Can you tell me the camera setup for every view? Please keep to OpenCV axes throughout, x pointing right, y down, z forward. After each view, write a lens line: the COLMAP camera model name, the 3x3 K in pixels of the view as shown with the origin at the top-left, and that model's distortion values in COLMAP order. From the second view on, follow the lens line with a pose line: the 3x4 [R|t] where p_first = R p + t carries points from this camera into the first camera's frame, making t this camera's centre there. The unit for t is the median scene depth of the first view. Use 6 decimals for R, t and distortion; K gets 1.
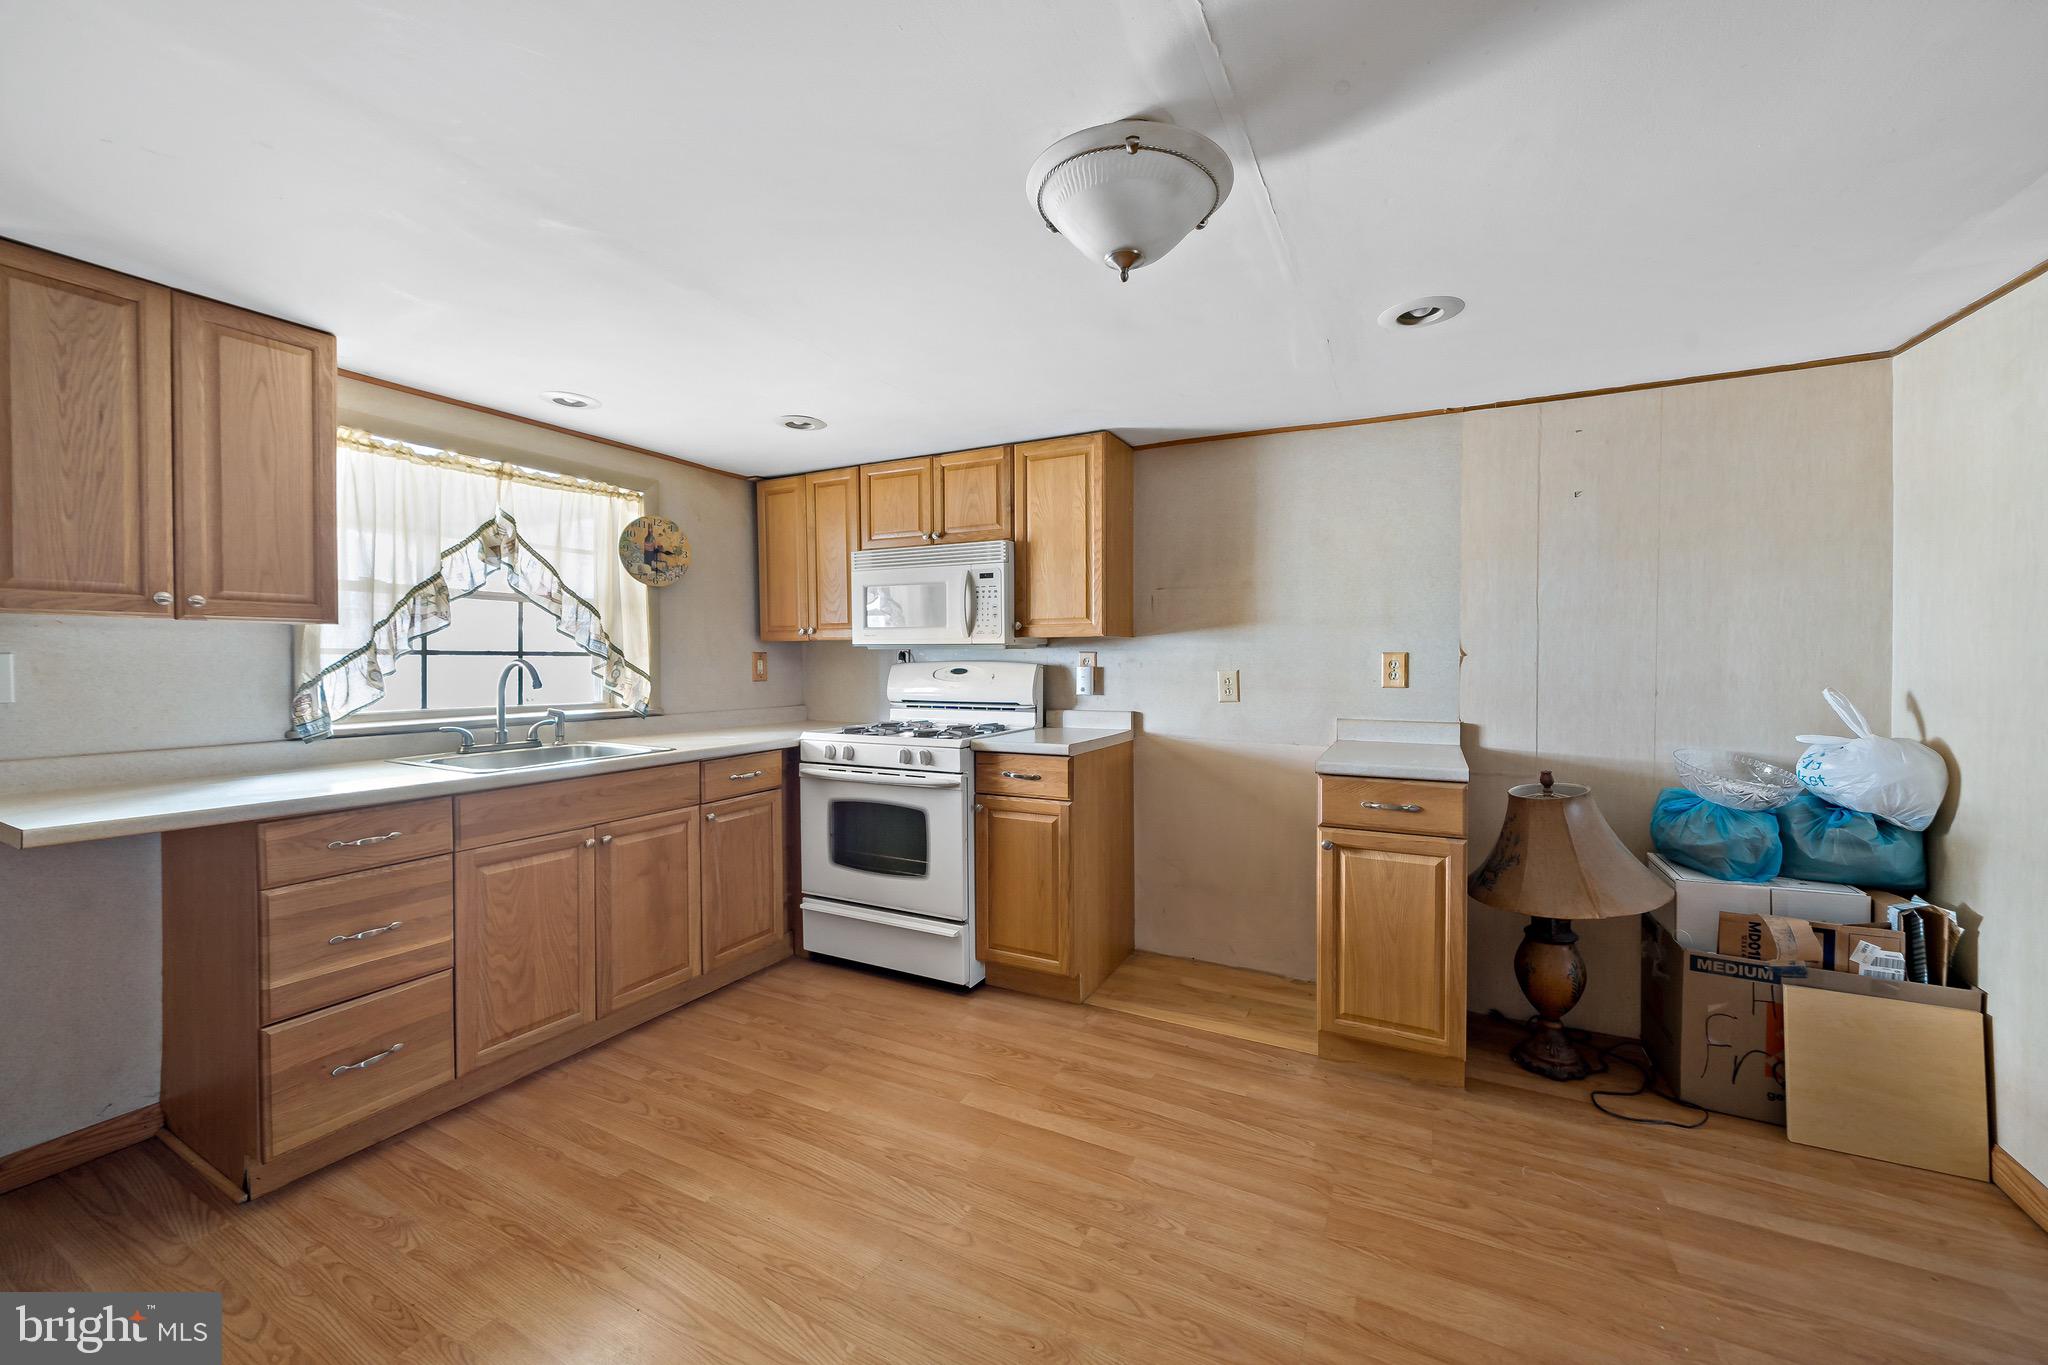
lens RADIAL K [[783.6, 0, 1022.5], [0, 783.6, 664.9], [0, 0, 1]] dist [-0.001086, -0.000124]
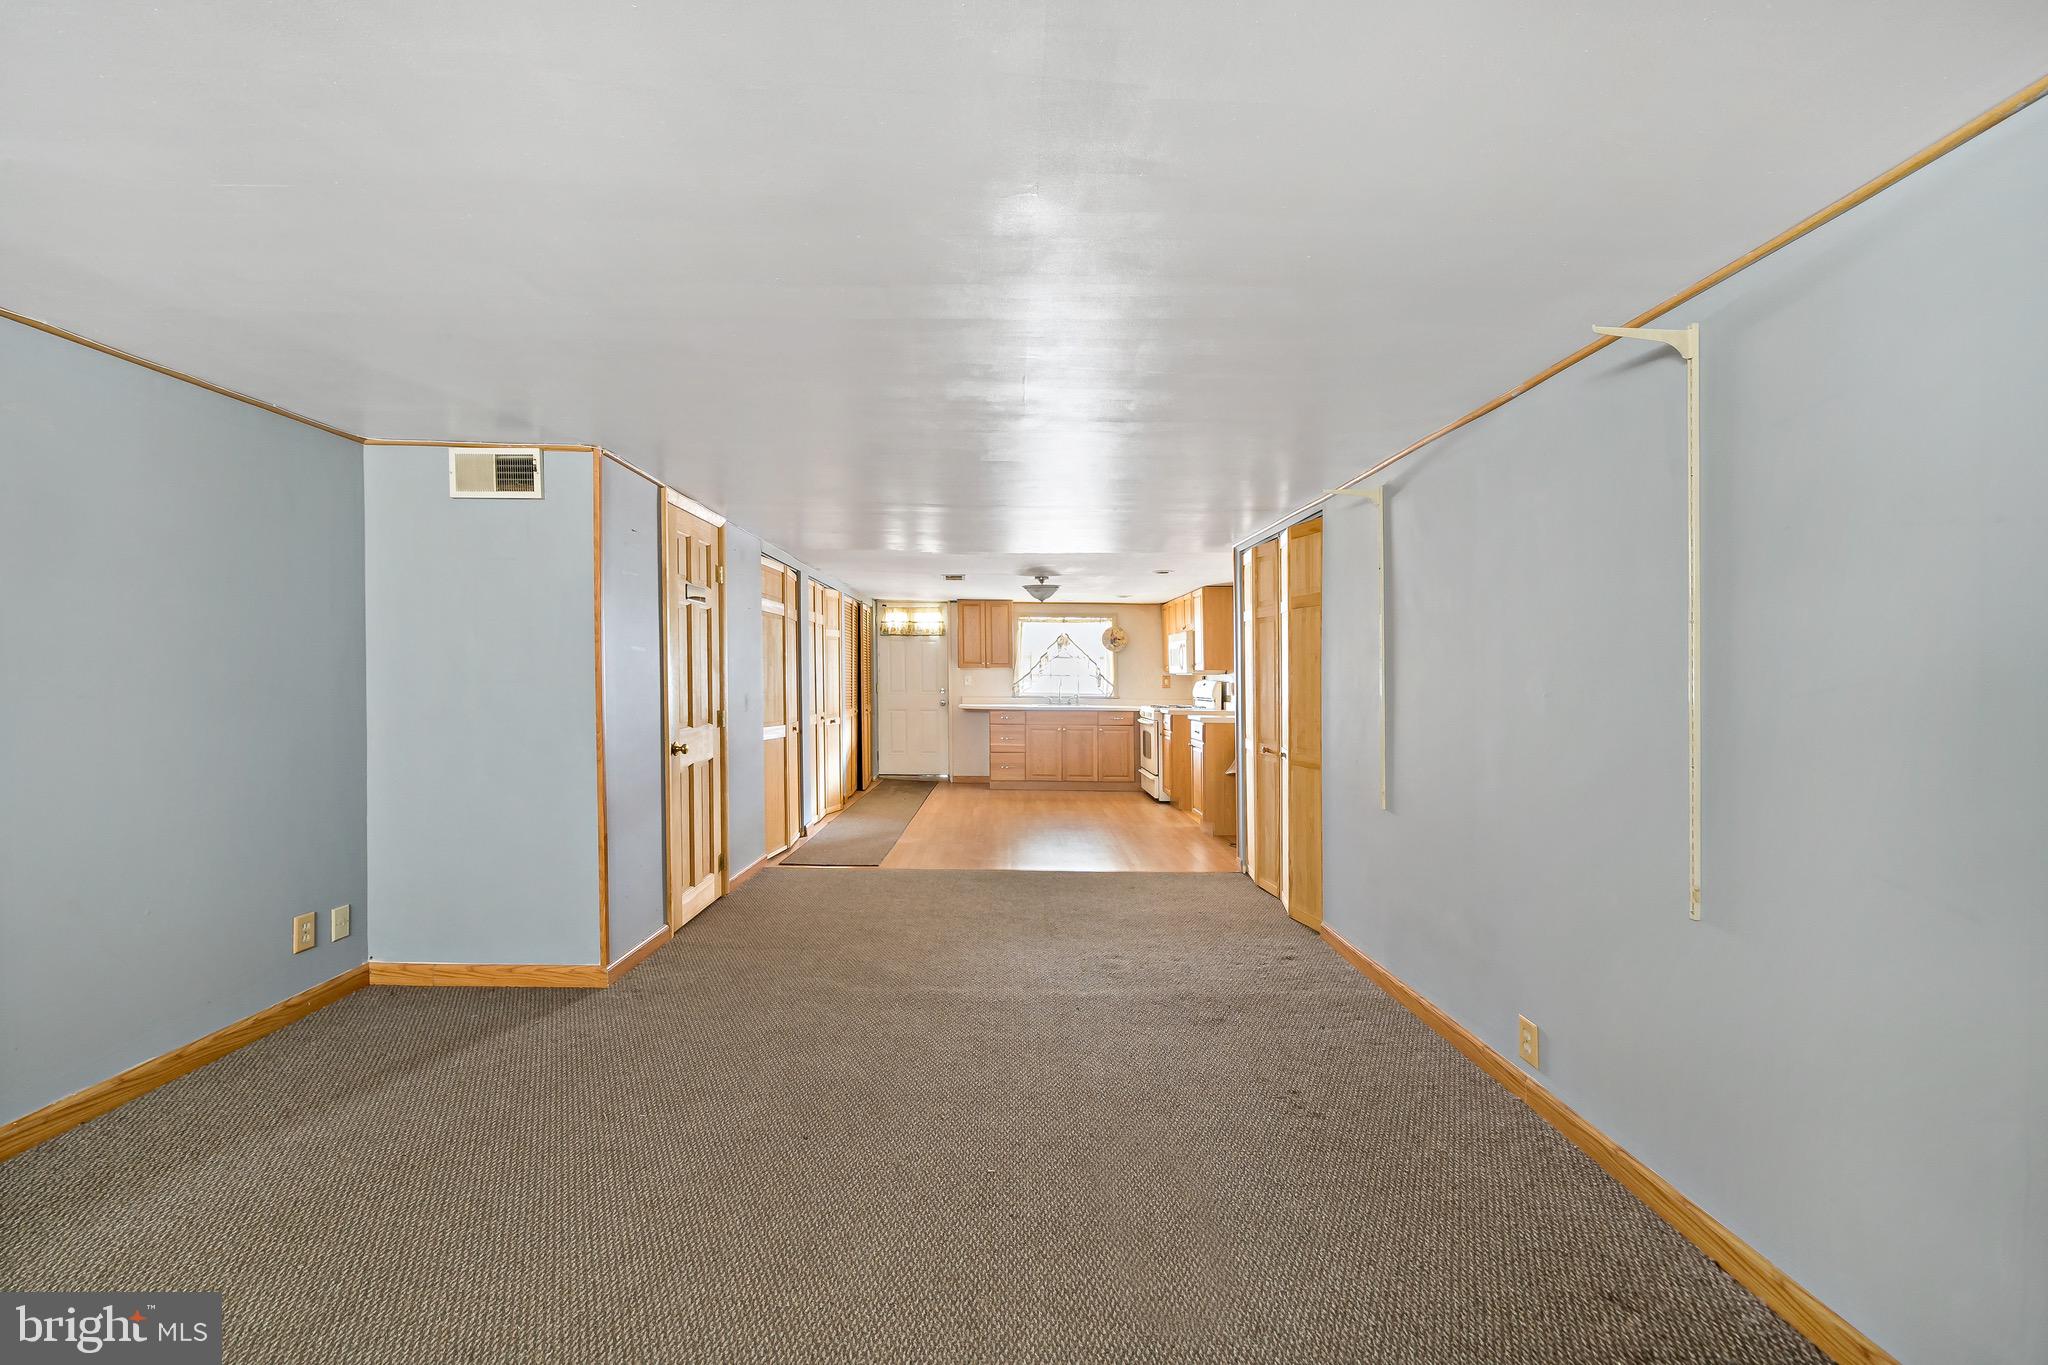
lens RADIAL K [[783.6, 0, 1023.3], [0, 783.6, 684.2], [0, 0, 1]] dist [-0.001086, -0.000124]
pose [[0.494663, 0.007601, -0.869052, 1.852233], [-0.016057, 0.999871, -0.000394, 0.020821], [0.868937, 0.014149, 0.494721, -0.672542]]
